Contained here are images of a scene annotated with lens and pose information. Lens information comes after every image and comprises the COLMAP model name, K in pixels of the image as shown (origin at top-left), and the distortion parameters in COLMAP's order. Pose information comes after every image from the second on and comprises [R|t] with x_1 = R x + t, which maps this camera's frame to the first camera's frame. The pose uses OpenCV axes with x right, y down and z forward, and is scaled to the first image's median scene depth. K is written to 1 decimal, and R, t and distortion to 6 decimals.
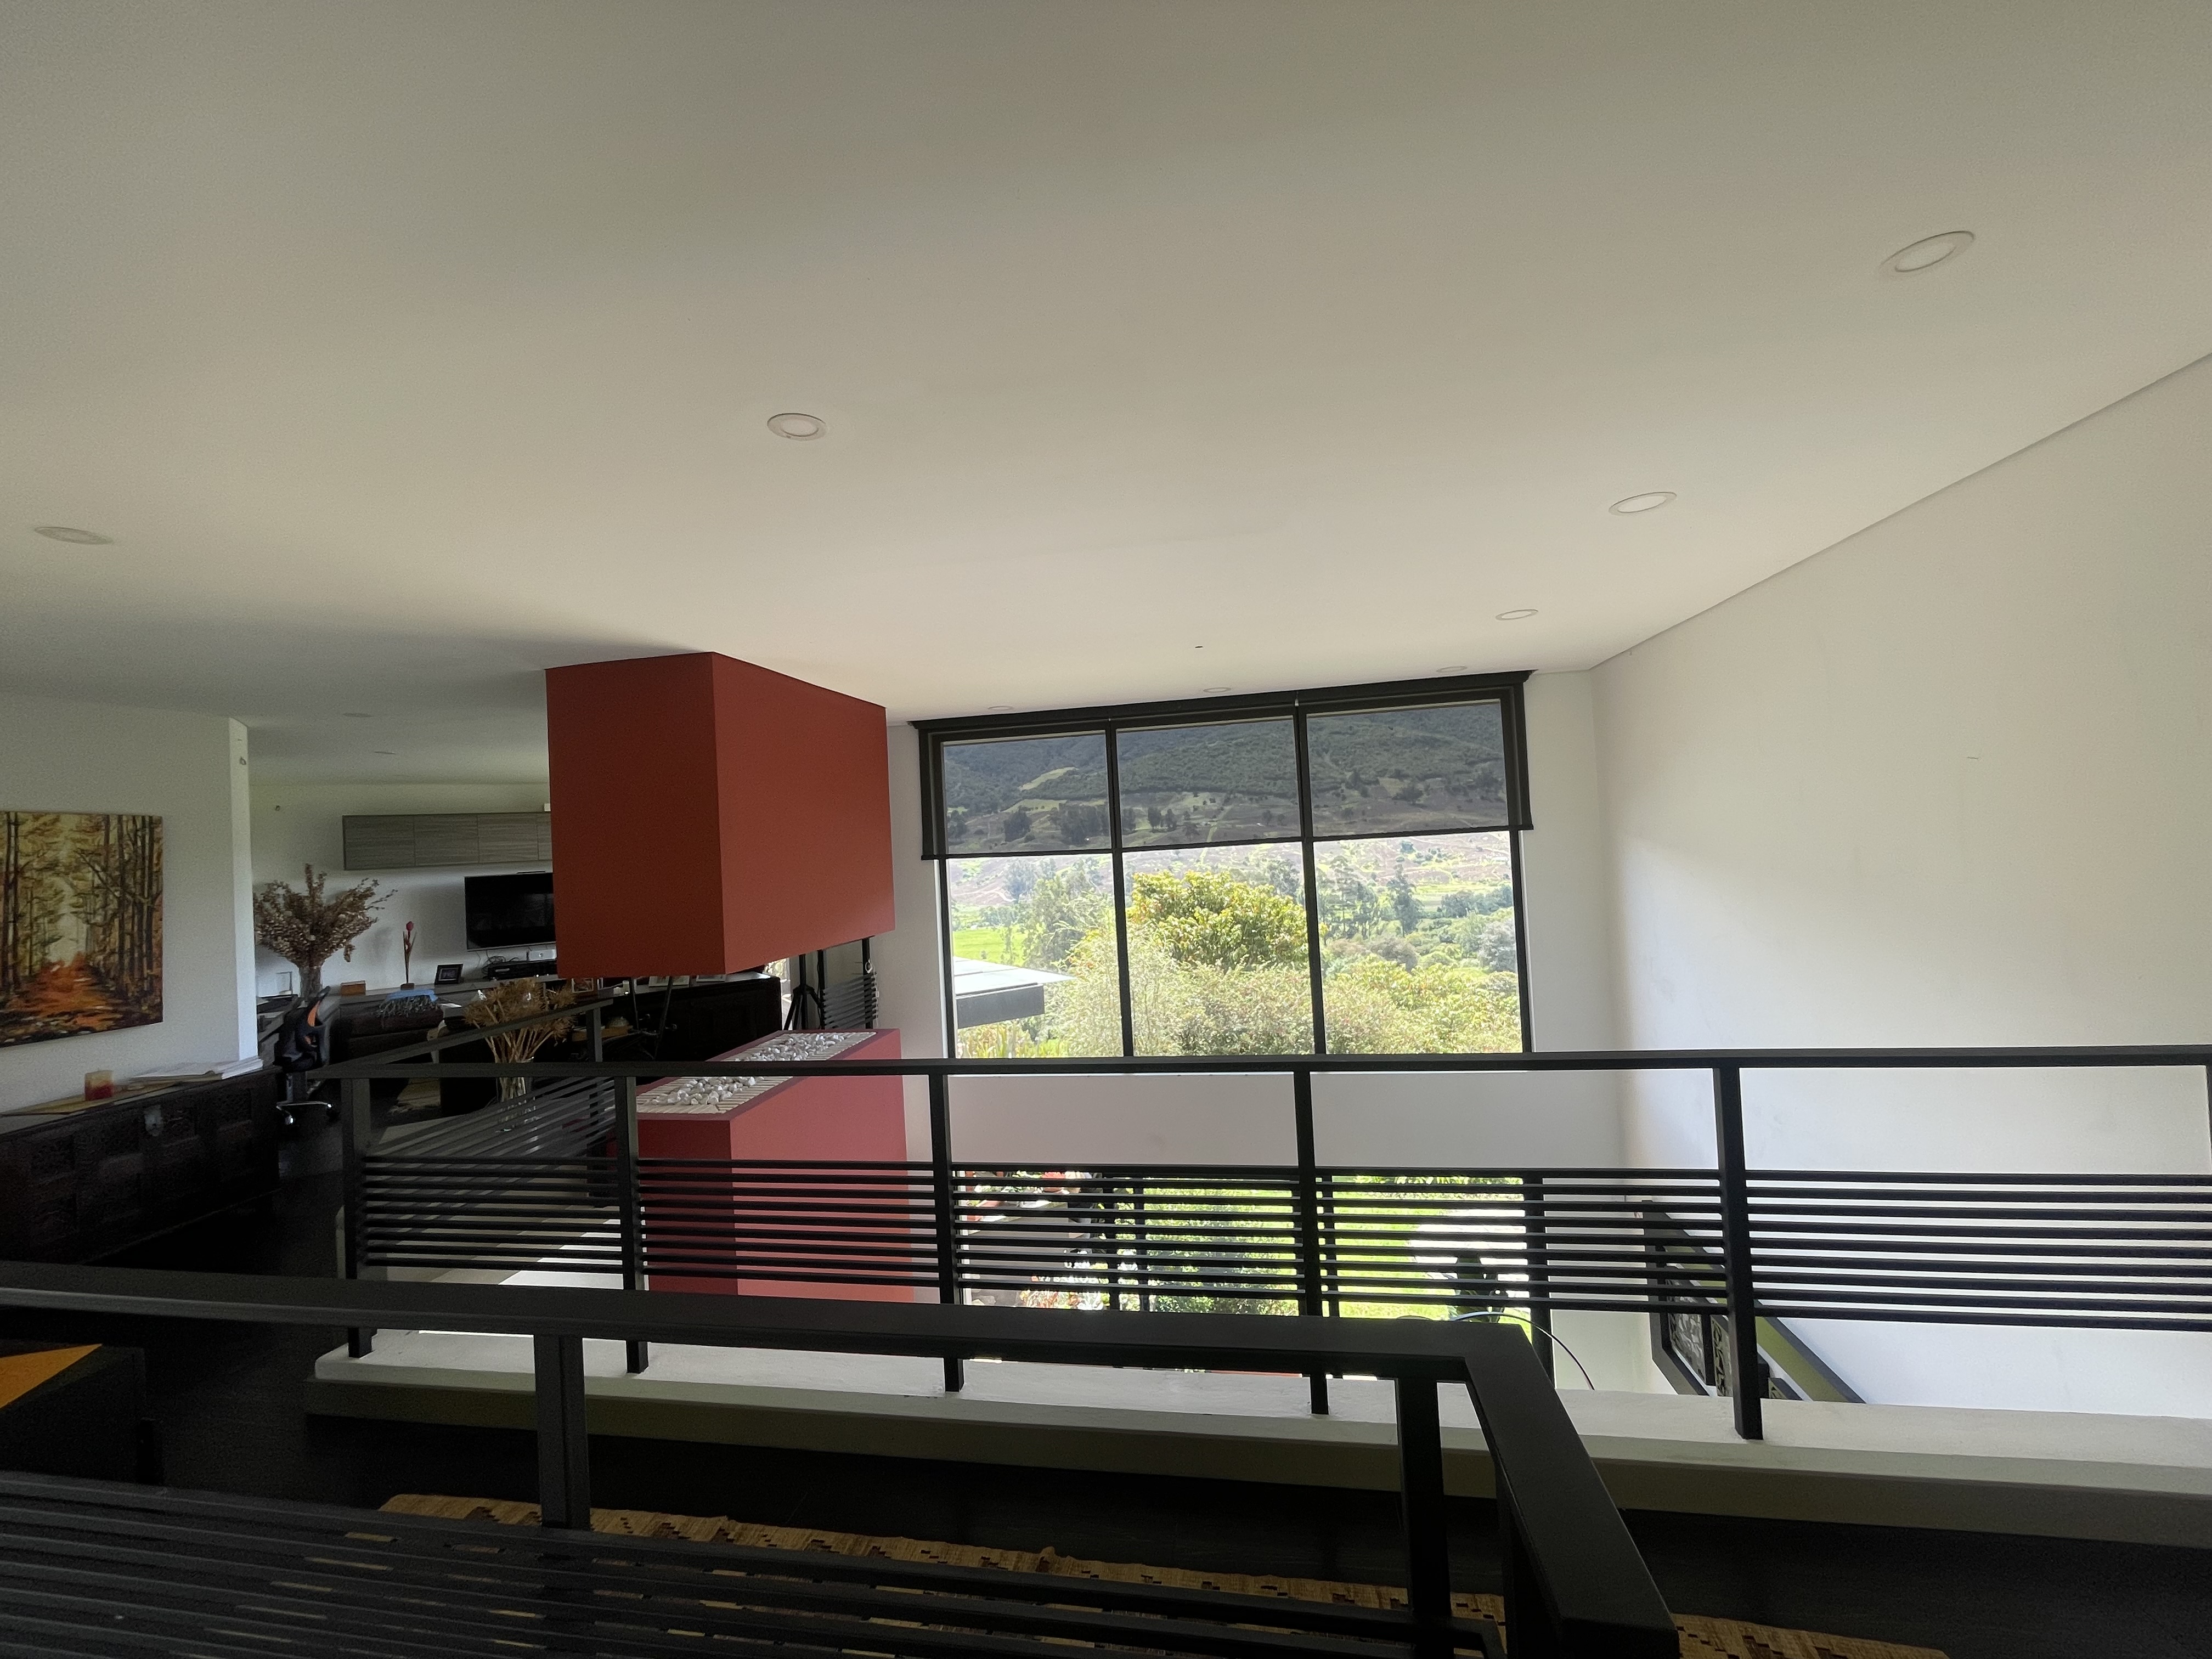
lens RADIAL K [[893.5, 0, 1102.2], [0, 893.5, 821.5], [0, 0, 1]] dist [0.007979, -0.005672]
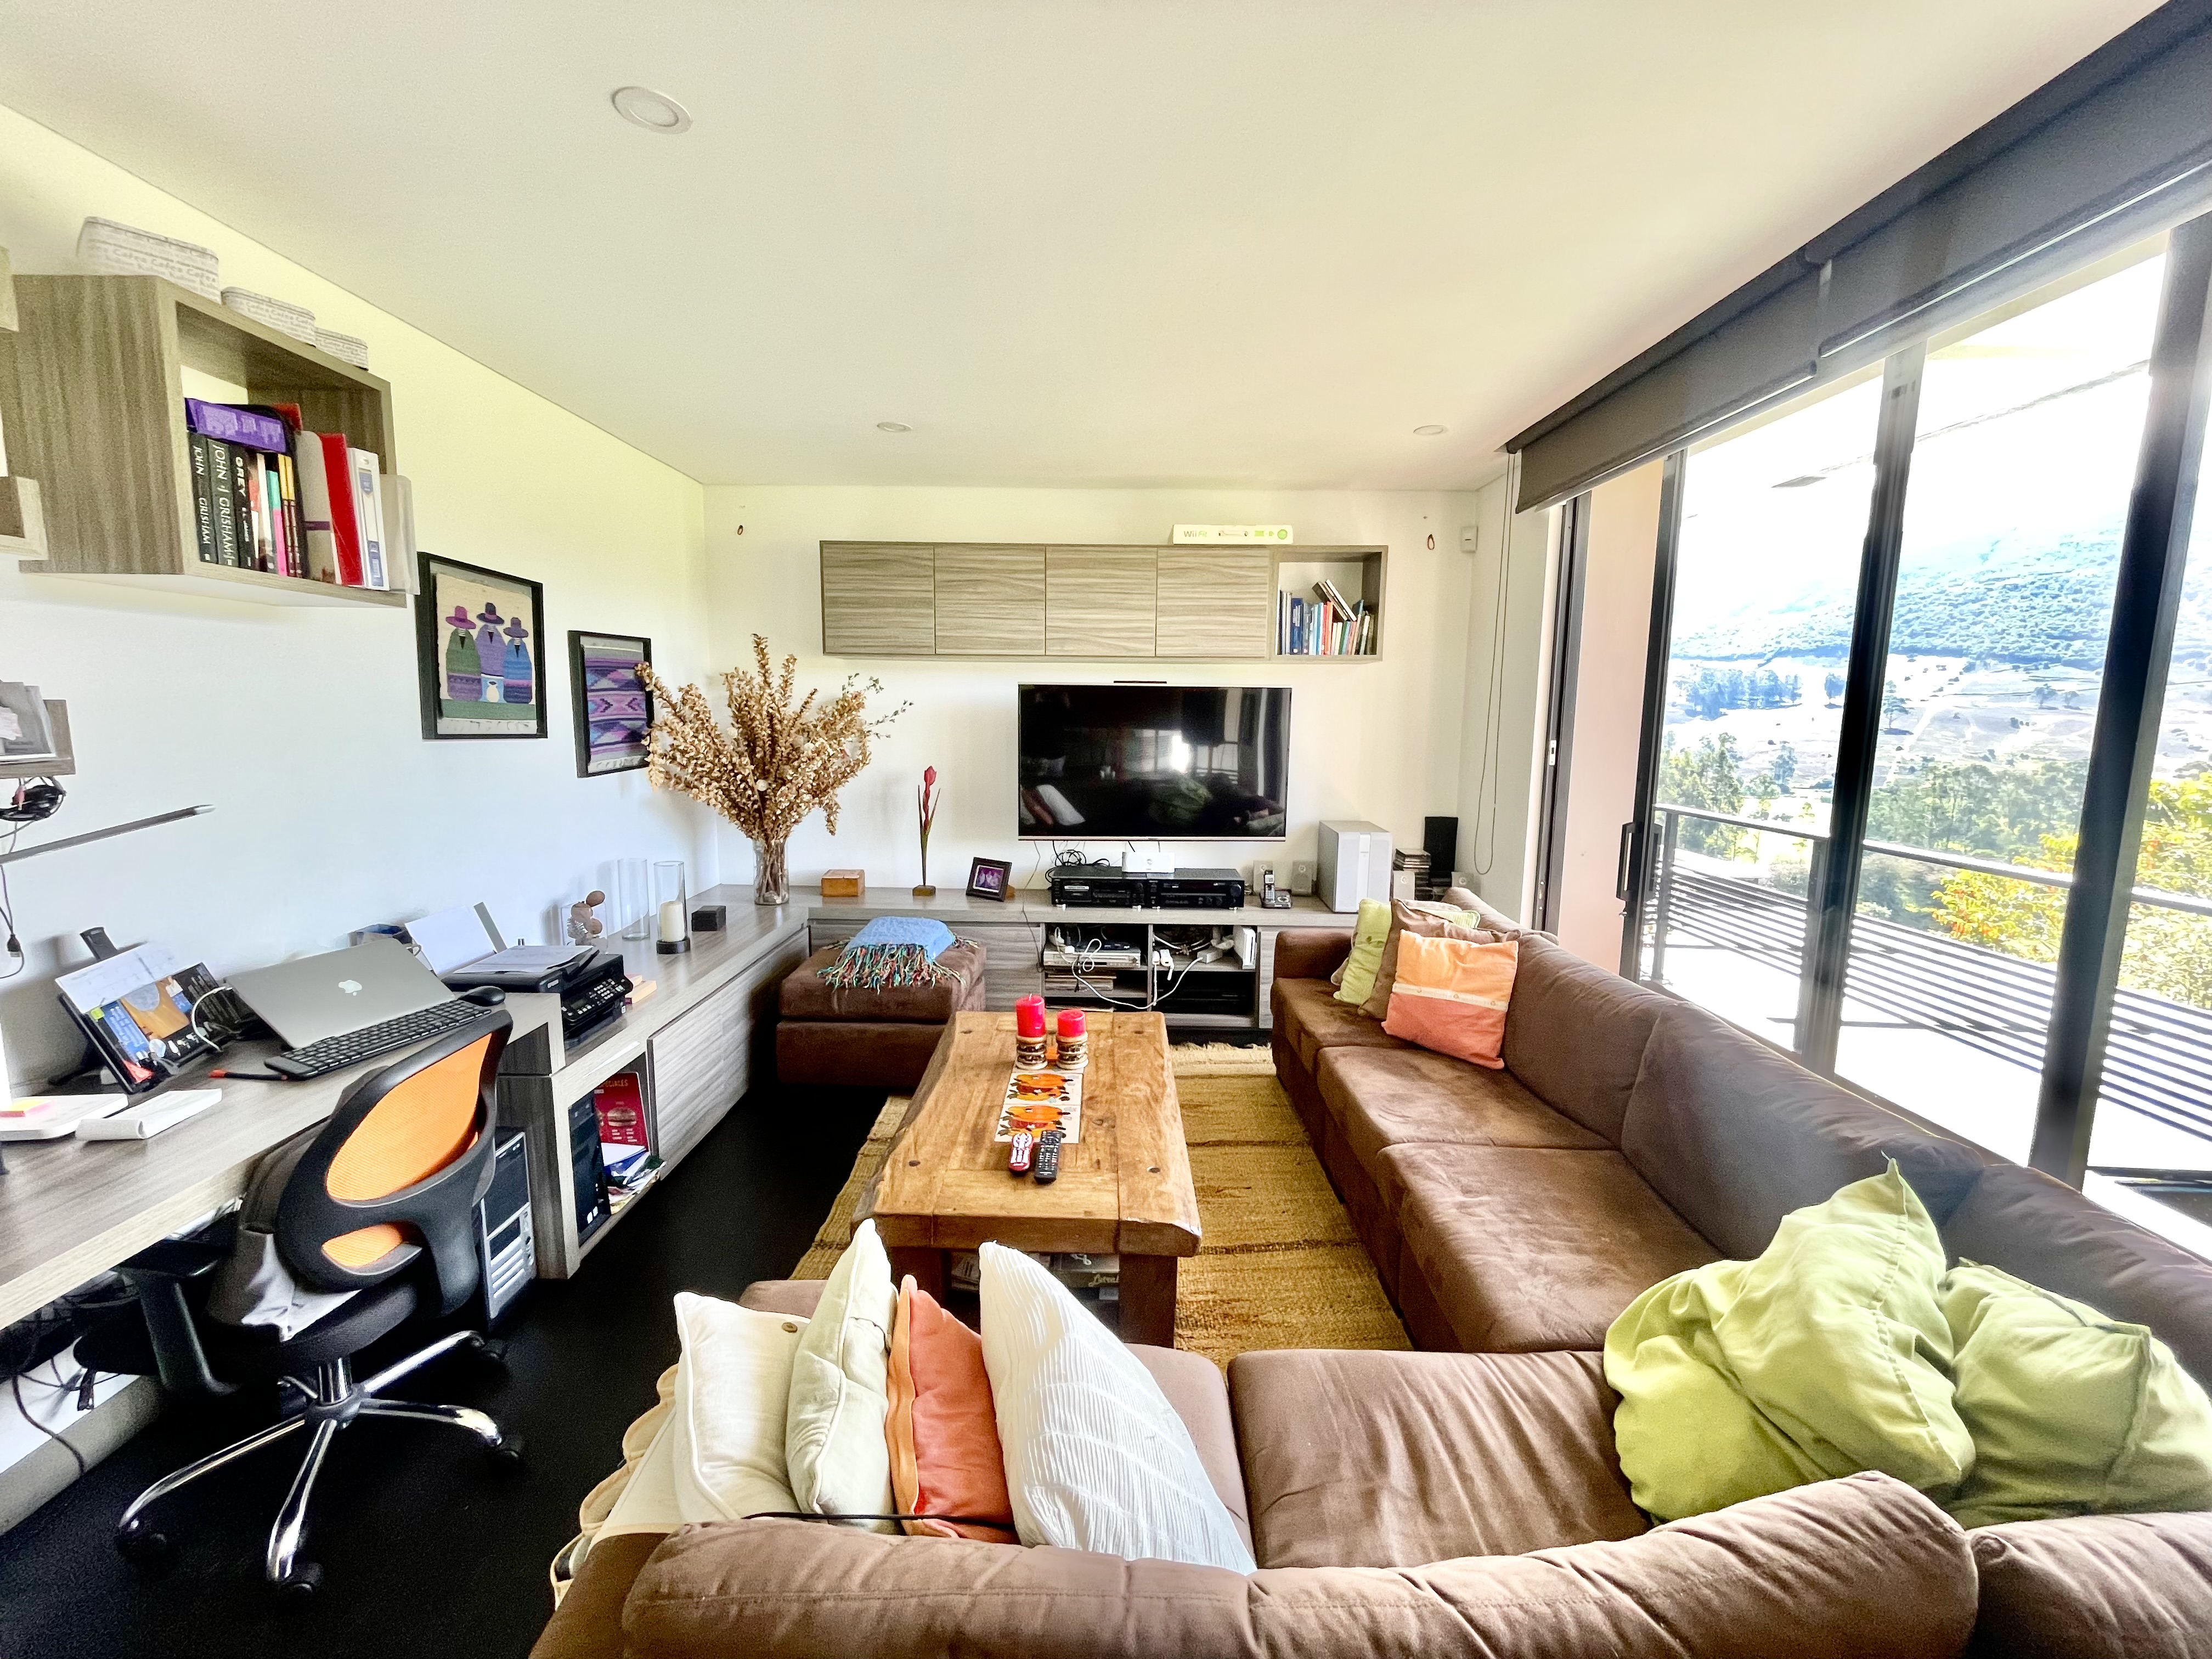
lens RADIAL K [[894.8, 0, 1098.1], [0, 894.8, 824.6], [0, 0, 1]] dist [-0.000266, -0.000139]
pose [[0.812501, 0.138002, -0.566390, -0.786380], [-0.041956, 0.982900, 0.179299, 0.097057], [0.581448, -0.121917, 0.804397, 1.247623]]
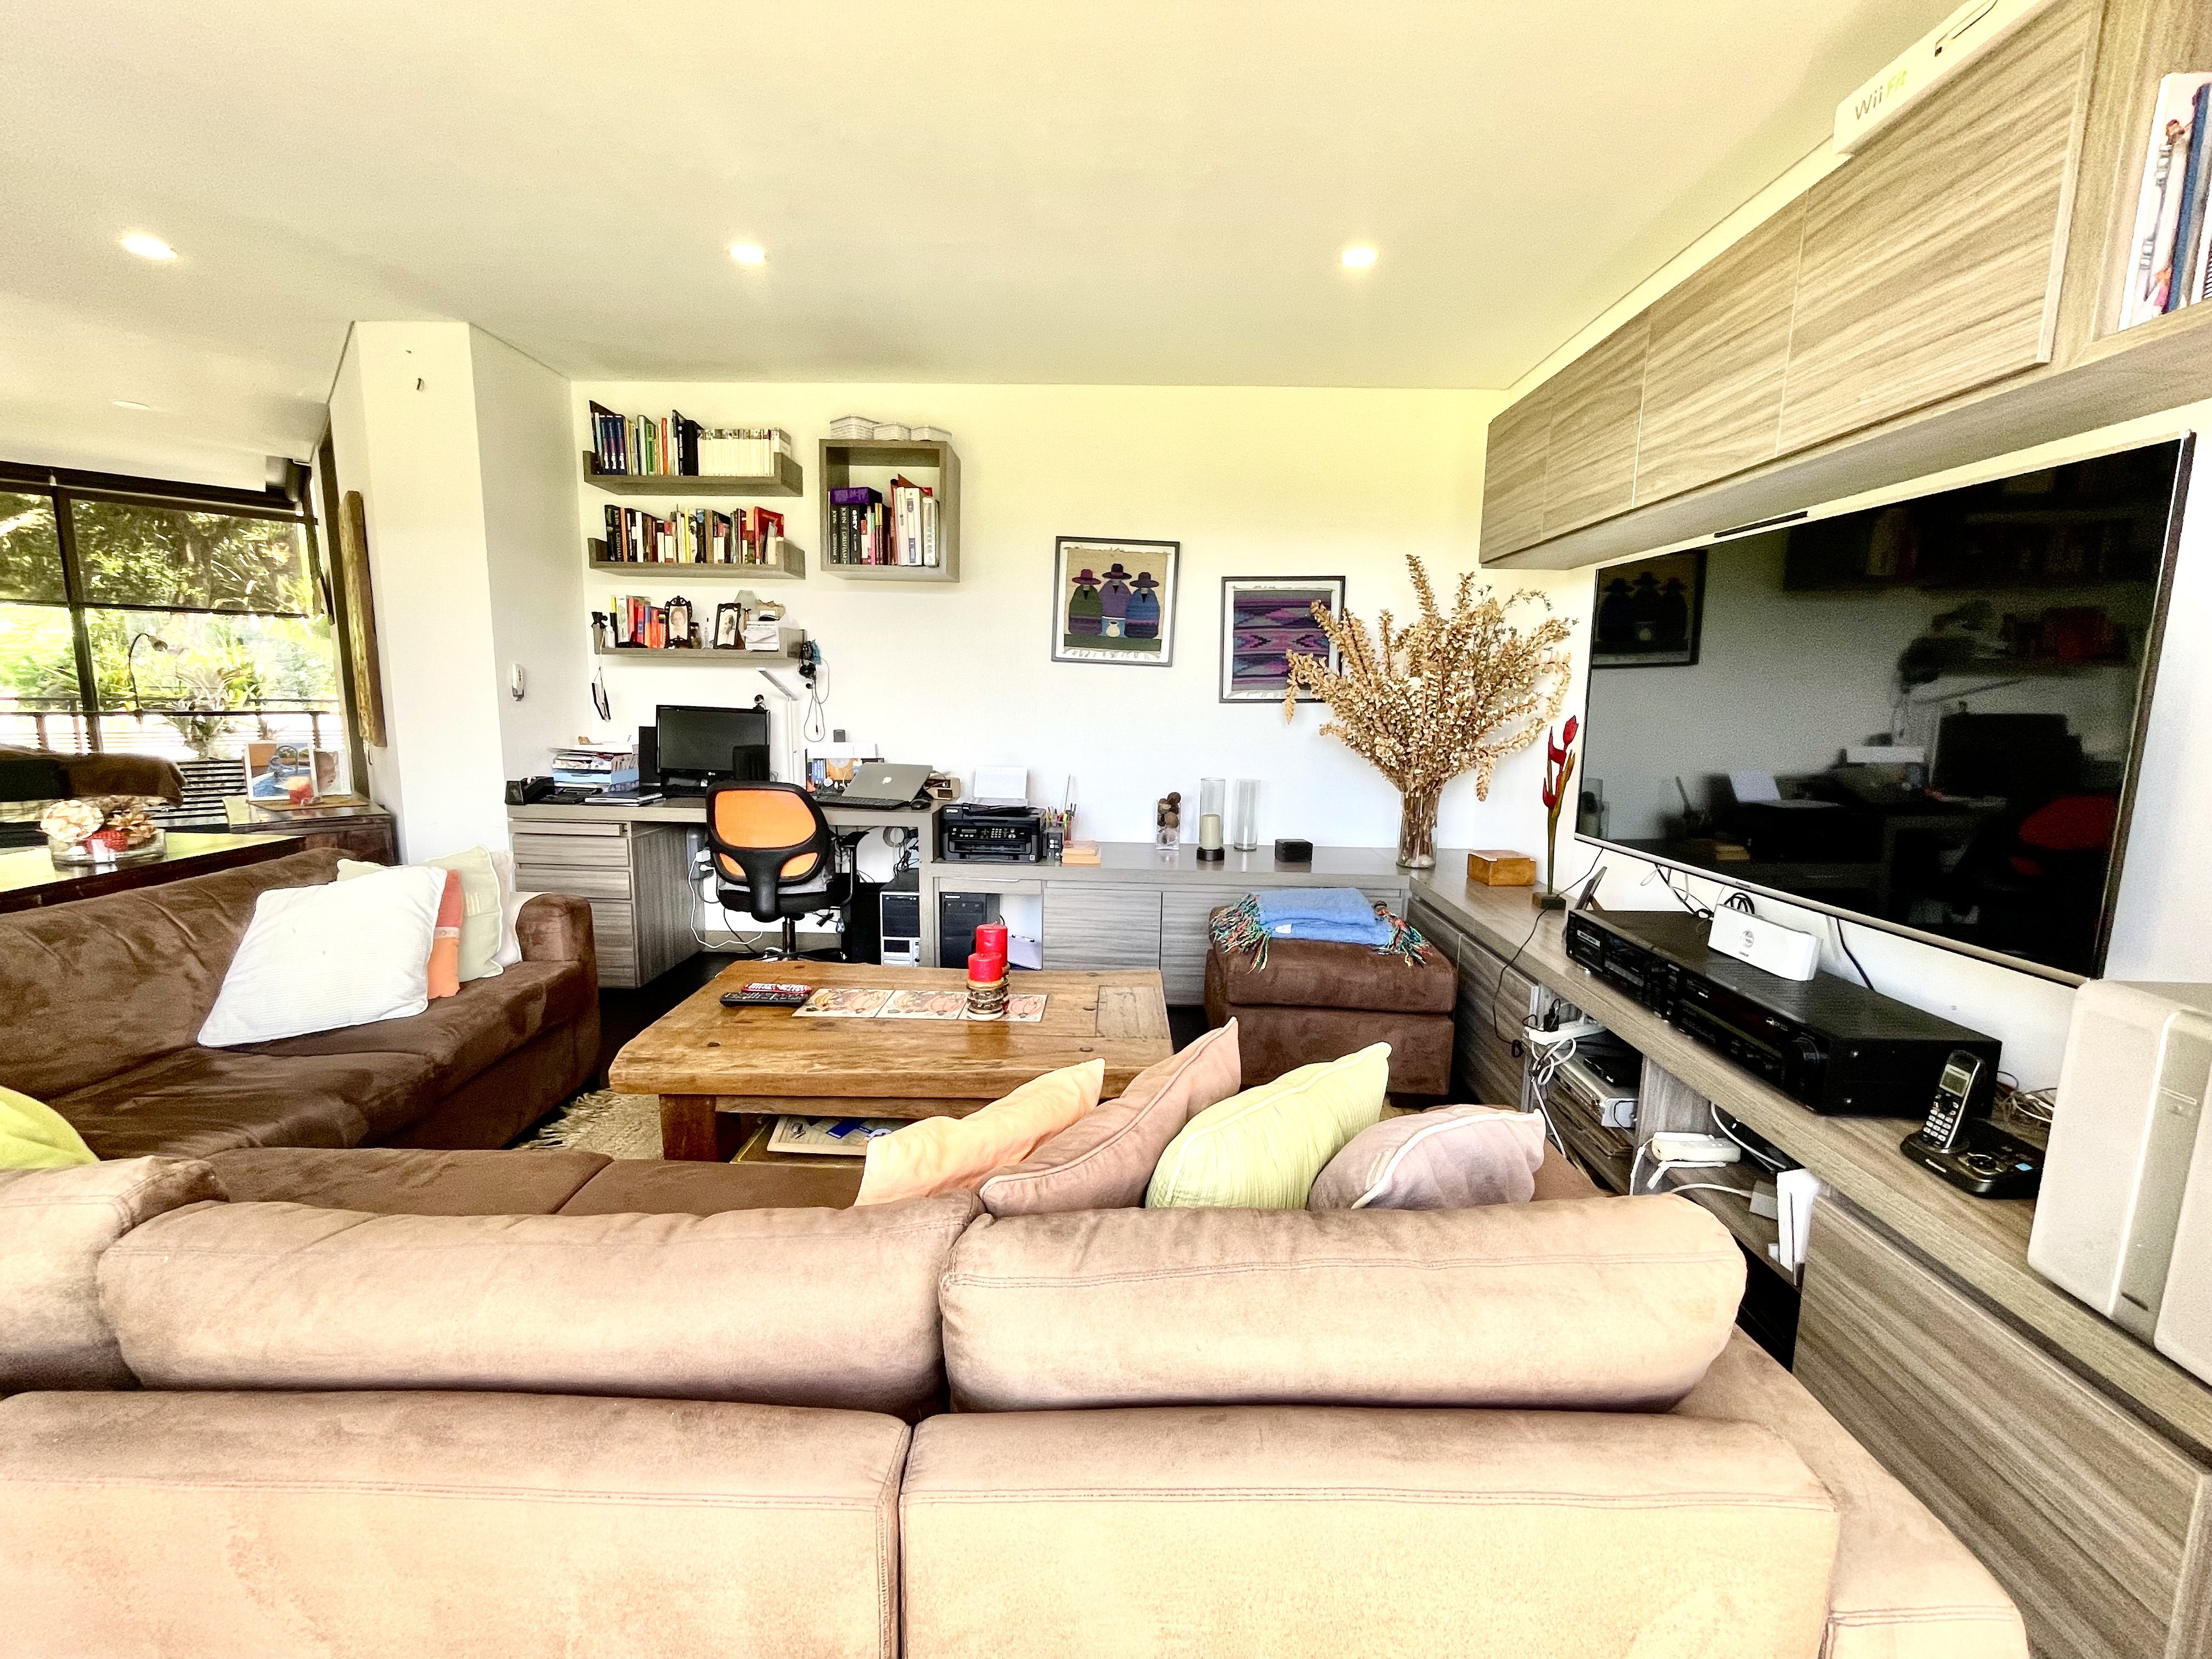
lens RADIAL K [[894.8, 0, 1098.1], [0, 894.8, 824.6], [0, 0, 1]] dist [-0.000266, -0.000139]
pose [[-0.596295, 0.159877, -0.786684, -0.775824], [0.030559, 0.983778, 0.176768, 0.168775], [0.802184, 0.081365, -0.591507, 2.035631]]
